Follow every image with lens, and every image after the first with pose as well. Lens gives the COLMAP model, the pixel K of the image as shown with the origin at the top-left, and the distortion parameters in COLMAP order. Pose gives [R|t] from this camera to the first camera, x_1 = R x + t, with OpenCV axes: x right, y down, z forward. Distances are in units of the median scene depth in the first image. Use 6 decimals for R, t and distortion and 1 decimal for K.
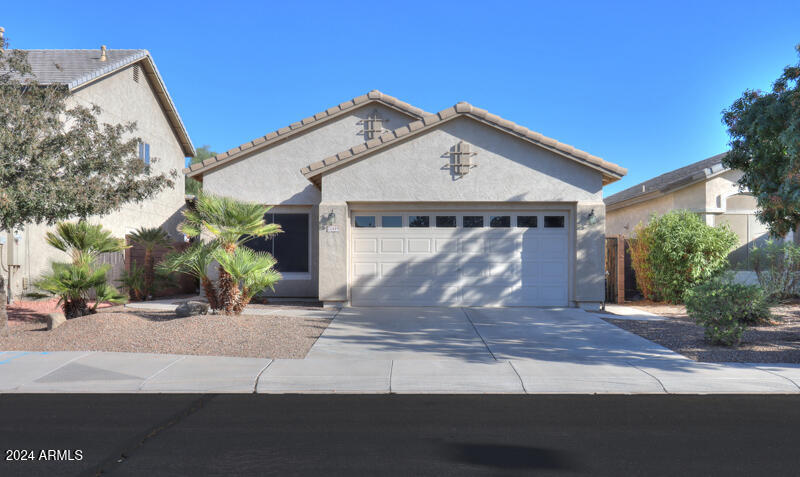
lens RADIAL K [[792.4, 0, 401.6], [0, 792.4, 267.7], [0, 0, 1]] dist [-0.000626, 0.001210]
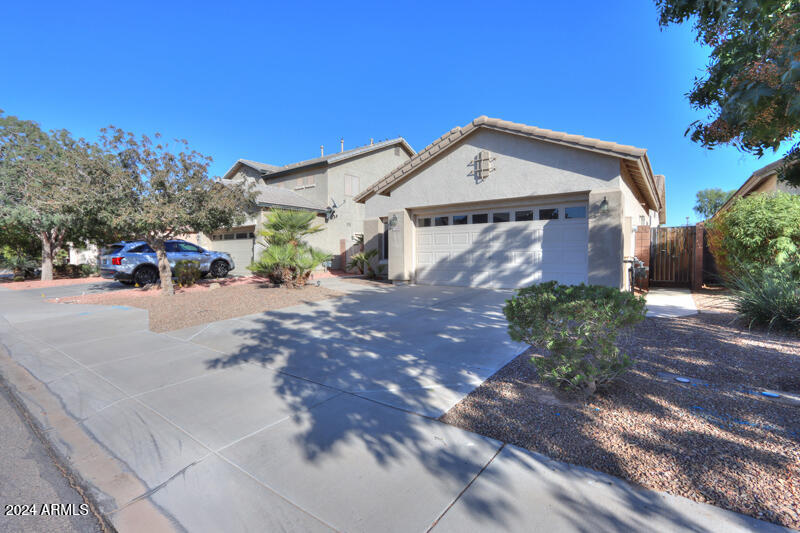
lens RADIAL K [[376.7, 0, 400.0], [0, 376.7, 266.5], [0, 0, 1]] dist [-0.000167, -0.000251]
pose [[0.796843, 0.013461, -0.604037, 0.311988], [0.003380, 0.999637, 0.026735, 0.000119], [0.604177, -0.023345, 0.796508, 0.455074]]
